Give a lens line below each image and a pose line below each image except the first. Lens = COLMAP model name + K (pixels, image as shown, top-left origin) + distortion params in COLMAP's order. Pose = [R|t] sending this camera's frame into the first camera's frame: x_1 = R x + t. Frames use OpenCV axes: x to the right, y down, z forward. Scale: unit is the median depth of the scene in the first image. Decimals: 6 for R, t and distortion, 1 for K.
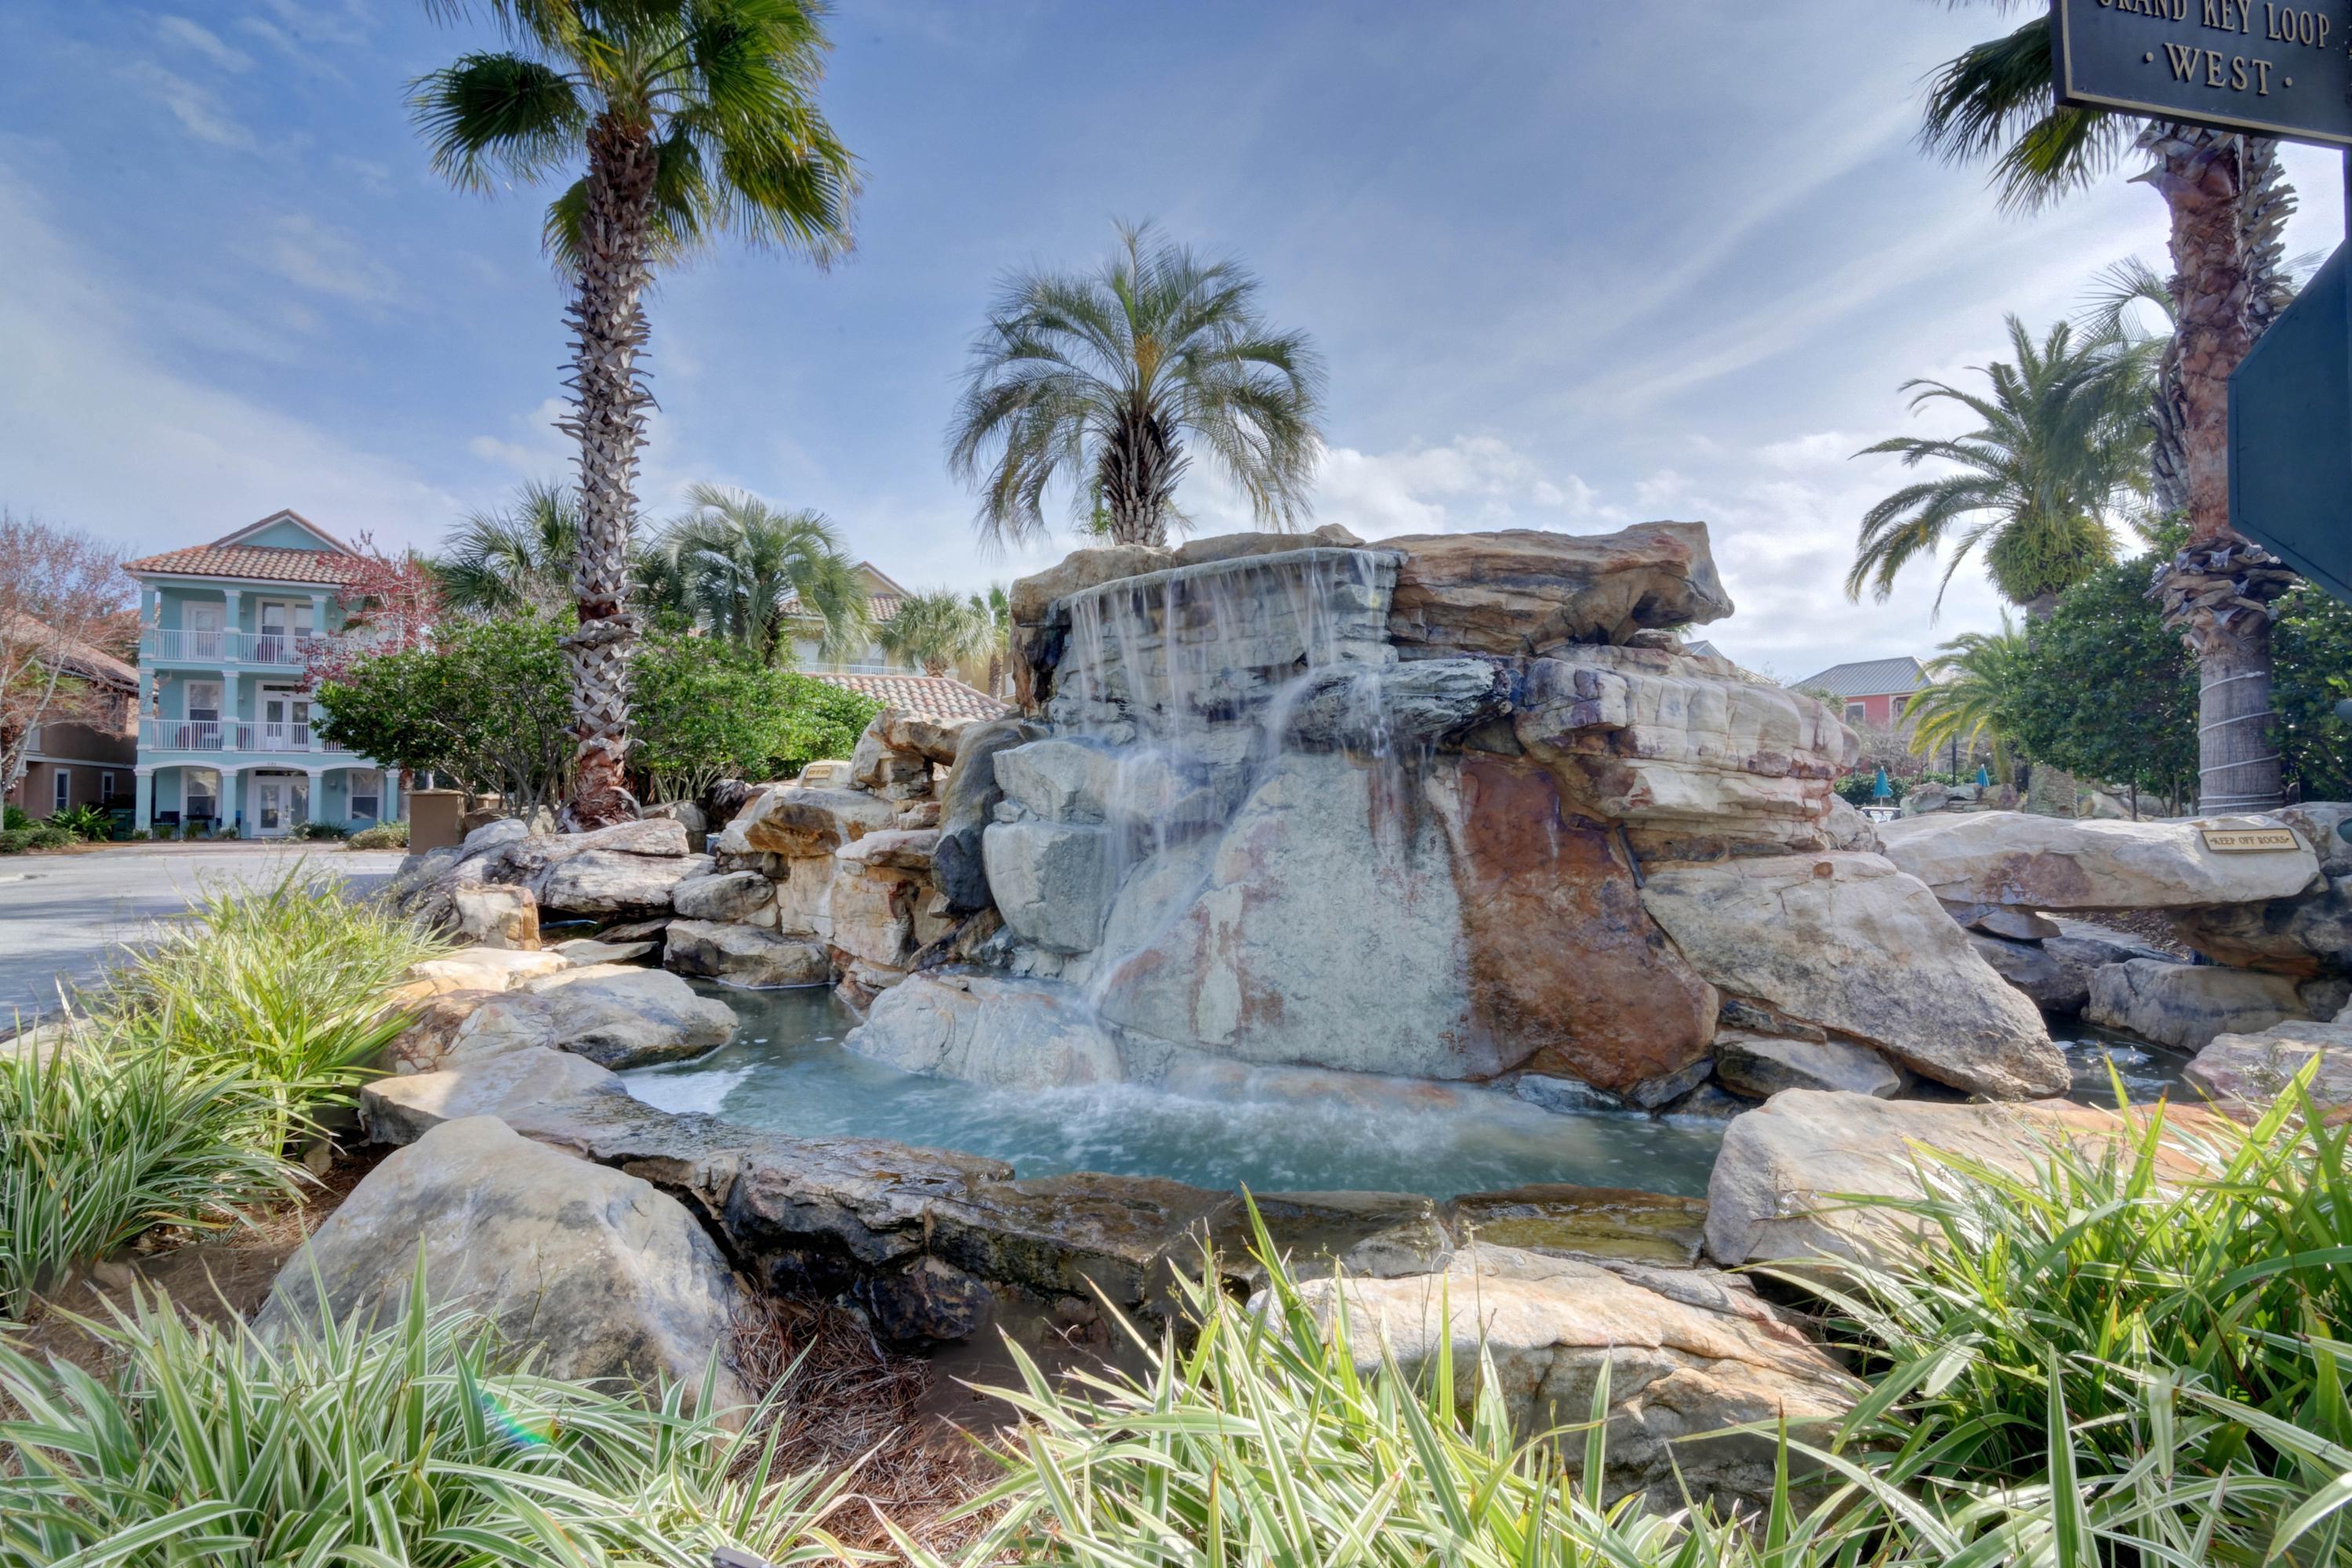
lens RADIAL K [[1183.3, 0, 1184.2], [0, 1183.3, 791.2], [0, 0, 1]] dist [0.000790, 0.000069]
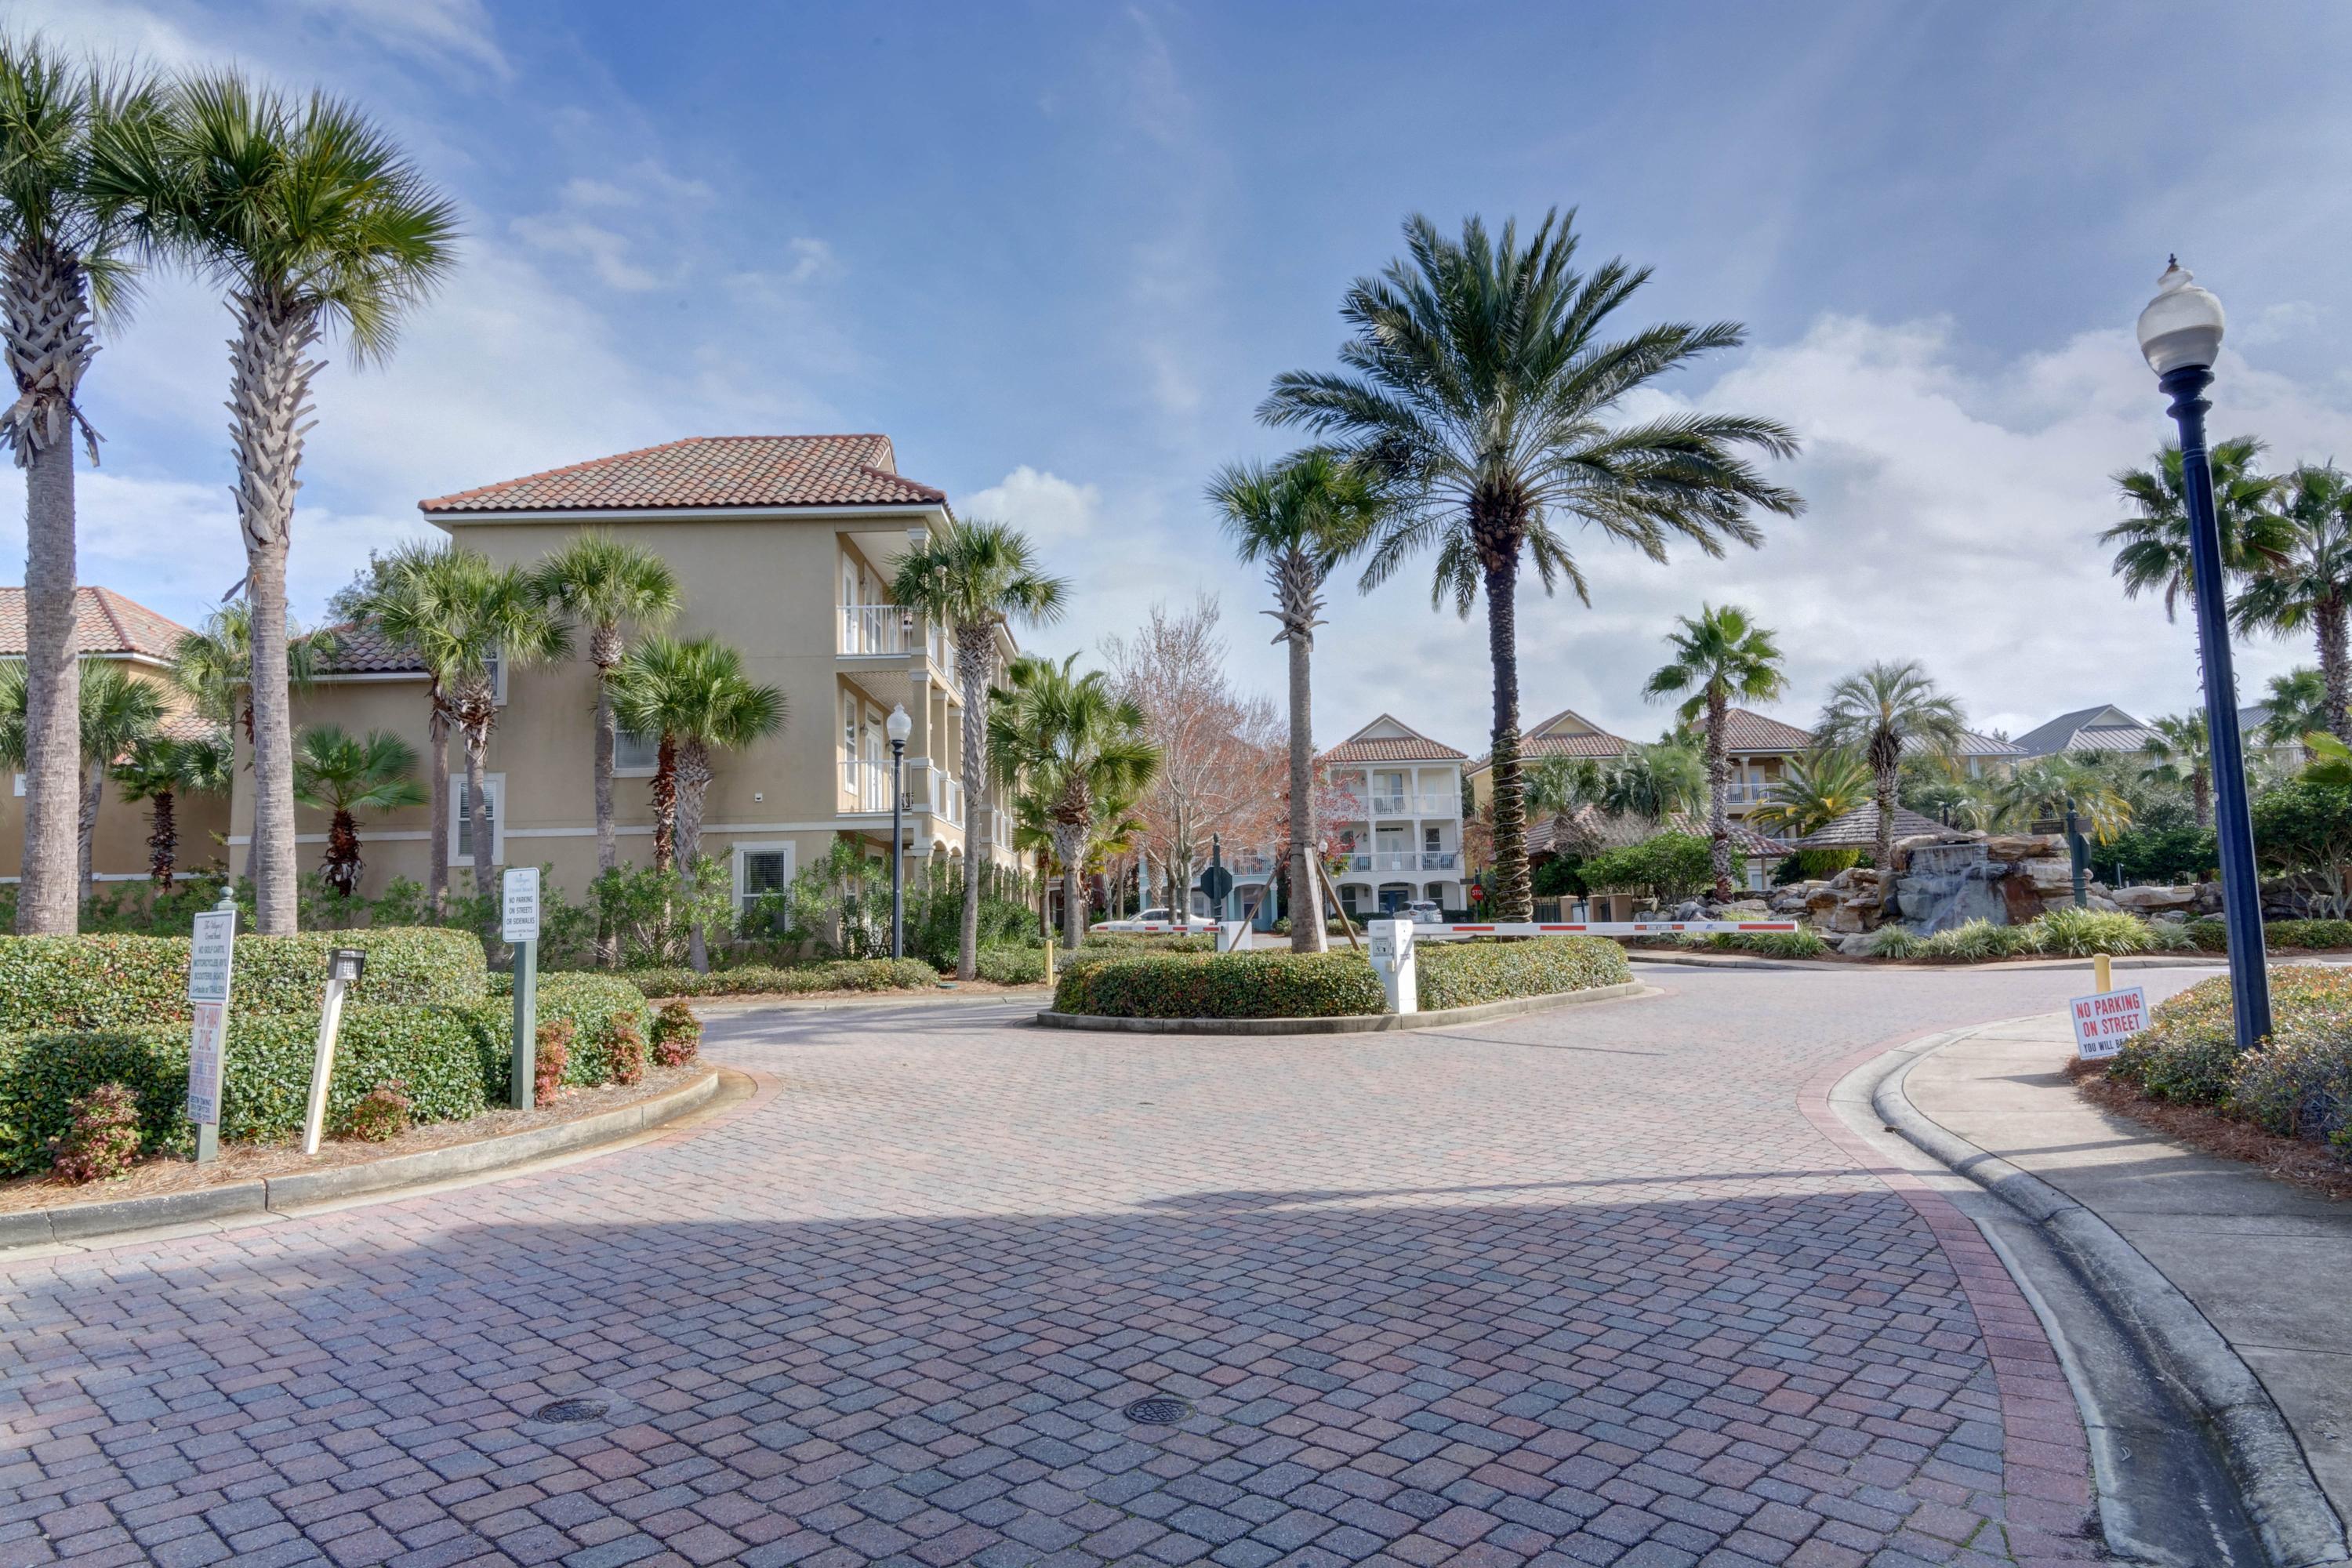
lens RADIAL K [[1403.9, 0, 1171.6], [0, 1403.9, 776.6], [0, 0, 1]] dist [0.000978, -0.001939]
pose [[0.912257, -0.065300, -0.404380, -0.228860], [0.032830, 0.995691, -0.086725, -0.025055], [0.408300, 0.065839, 0.910470, -2.395478]]
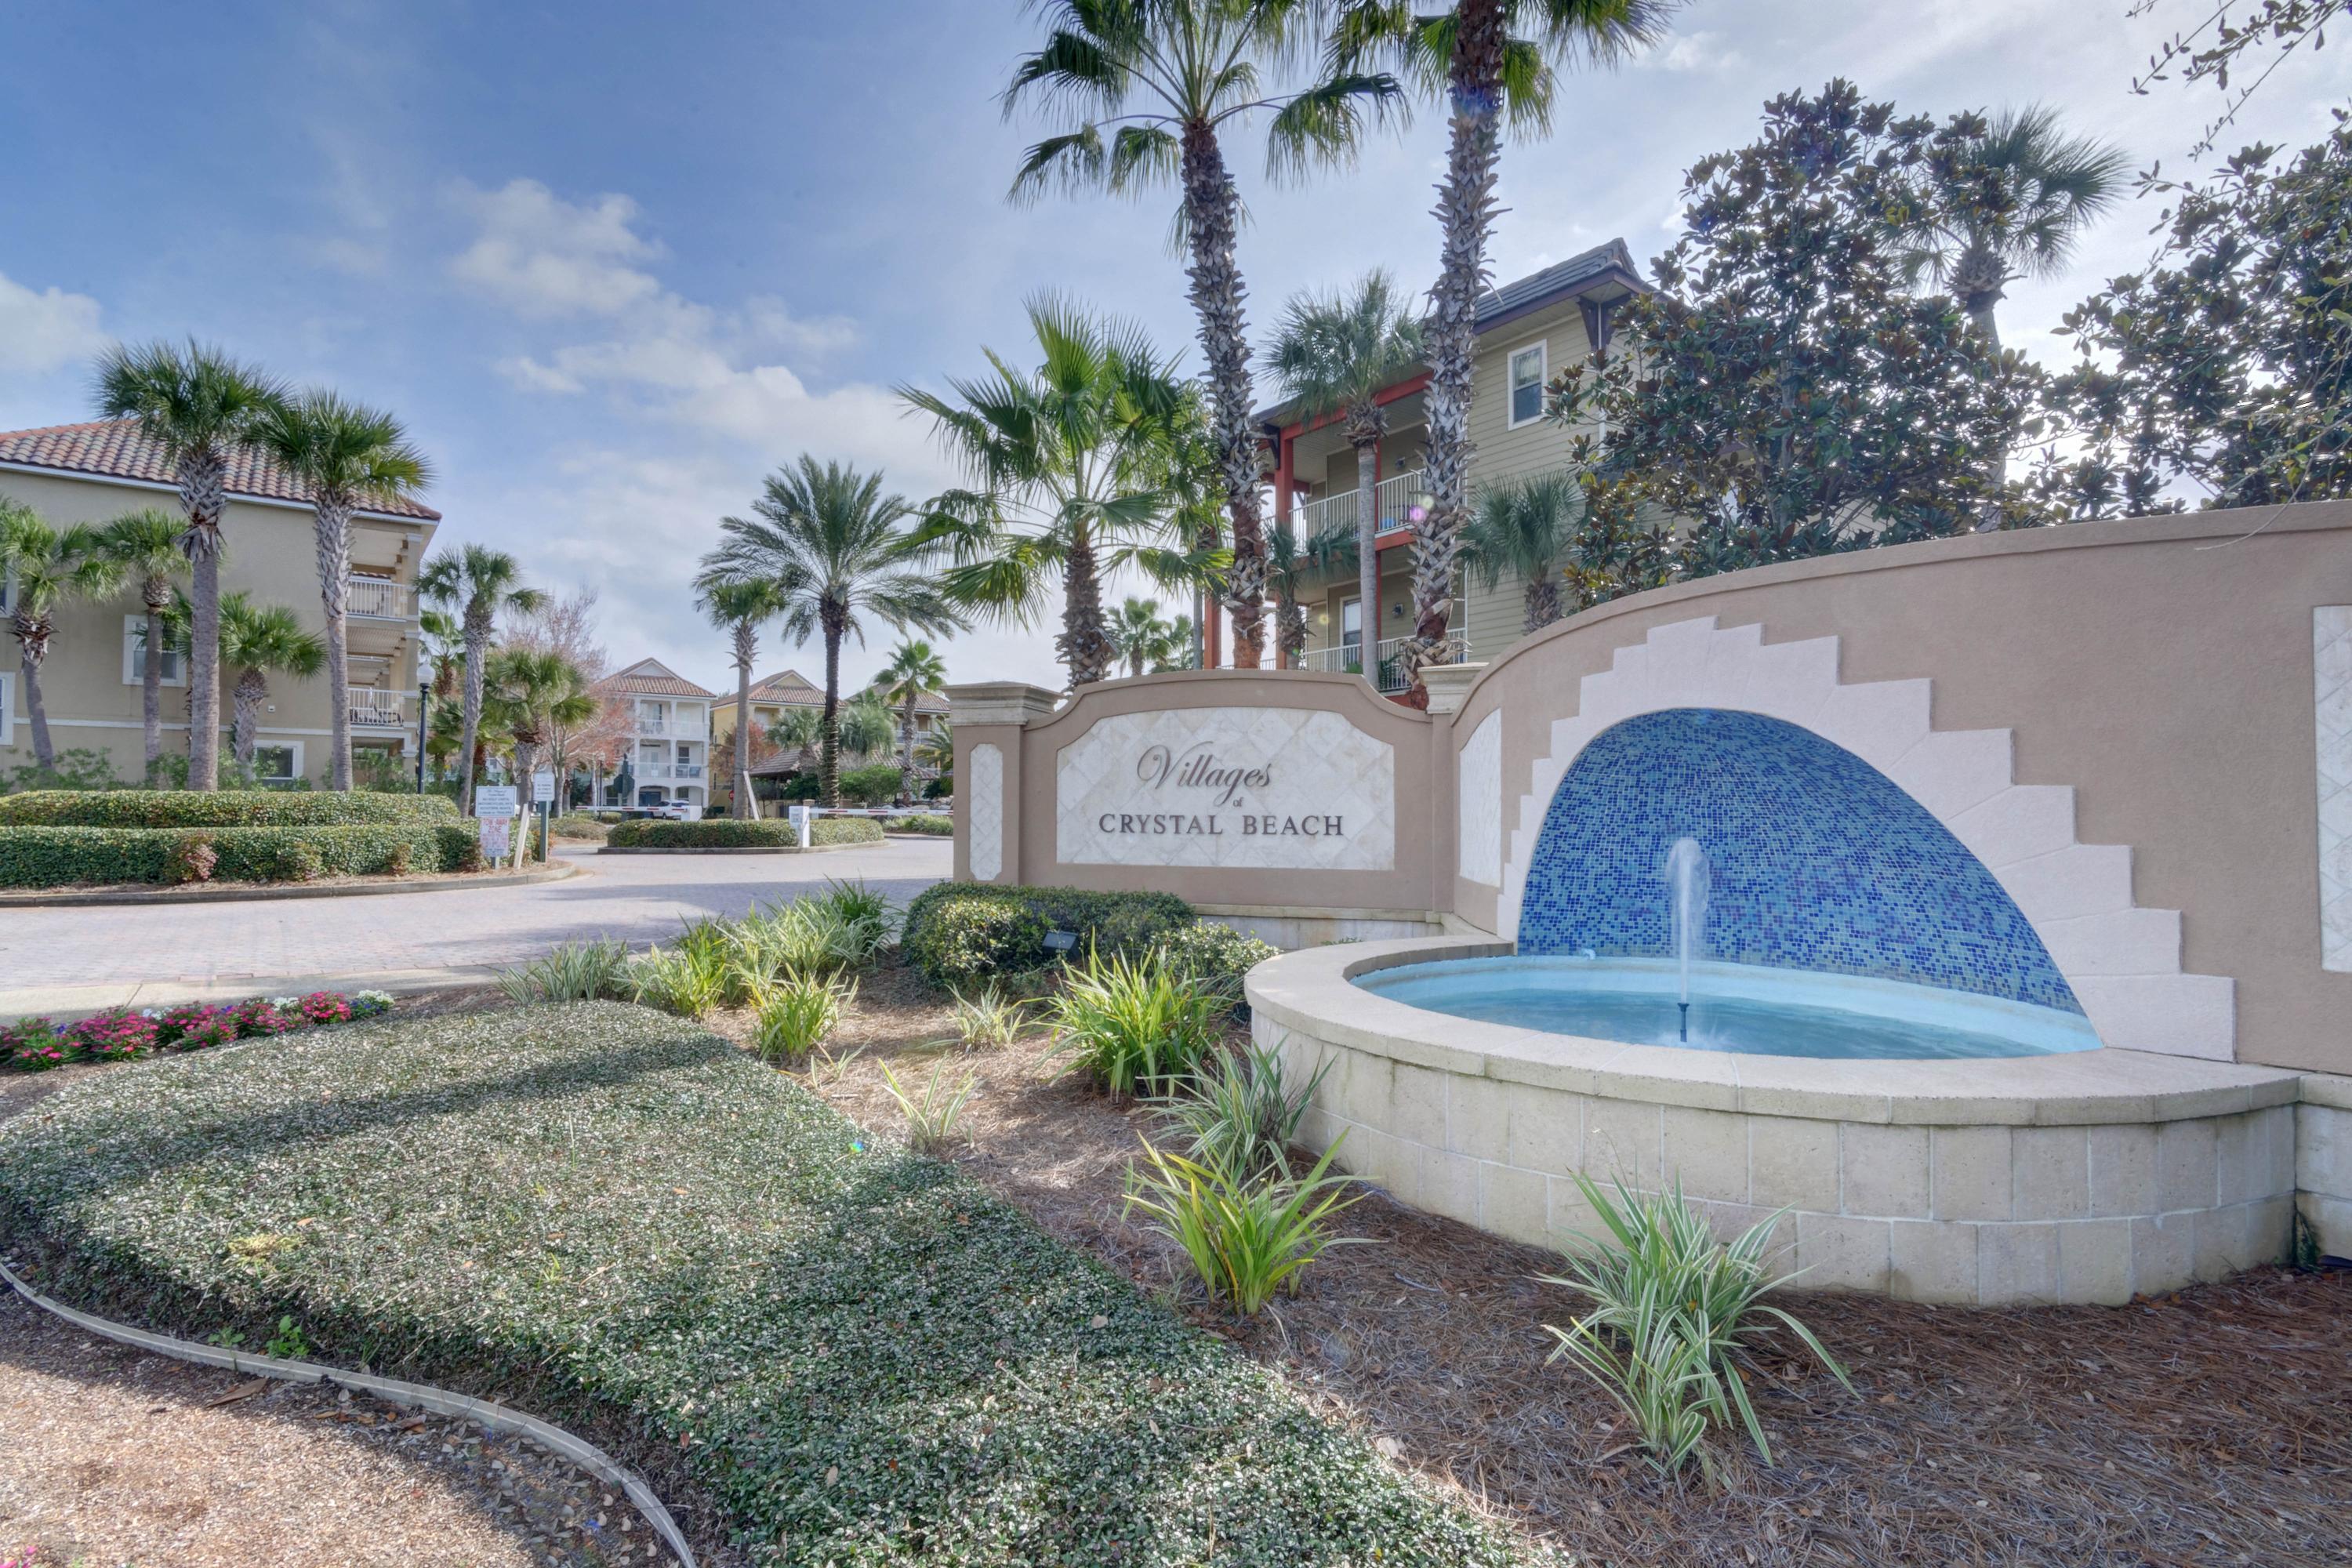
lens RADIAL K [[1116.5, 0, 1179.6], [0, 1116.5, 795.7], [0, 0, 1]] dist [0.006209, -0.001941]
pose [[0.974526, 0.006810, 0.224172, -0.429784], [-0.007031, 0.999975, 0.000188, -0.030564], [-0.224165, -0.001759, 0.974550, -4.835511]]
